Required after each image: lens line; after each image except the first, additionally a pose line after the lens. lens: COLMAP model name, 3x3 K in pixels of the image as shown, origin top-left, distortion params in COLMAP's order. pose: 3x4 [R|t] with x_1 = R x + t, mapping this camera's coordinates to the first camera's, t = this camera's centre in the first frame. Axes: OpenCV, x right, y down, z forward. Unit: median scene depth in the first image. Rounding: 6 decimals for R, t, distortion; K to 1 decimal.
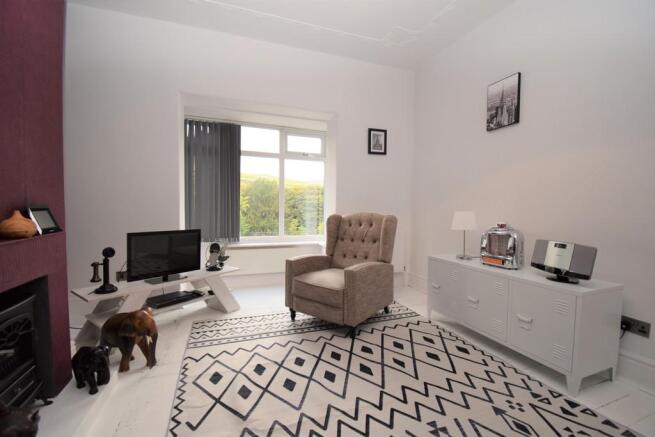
lens RADIAL K [[289.4, 0, 327.5], [0, 289.4, 218.5], [0, 0, 1]] dist [-0.000883, -0.000132]
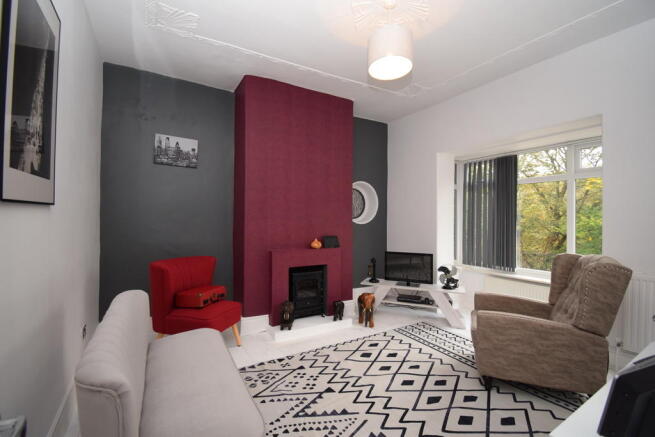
lens RADIAL K [[289.4, 0, 327.5], [0, 289.4, 218.5], [0, 0, 1]] dist [-0.000883, -0.000132]
pose [[0.192216, -0.015908, -0.981224, 0.878291], [-0.045695, 0.998639, -0.025142, -0.079592], [0.980288, 0.049670, 0.191228, 0.299189]]
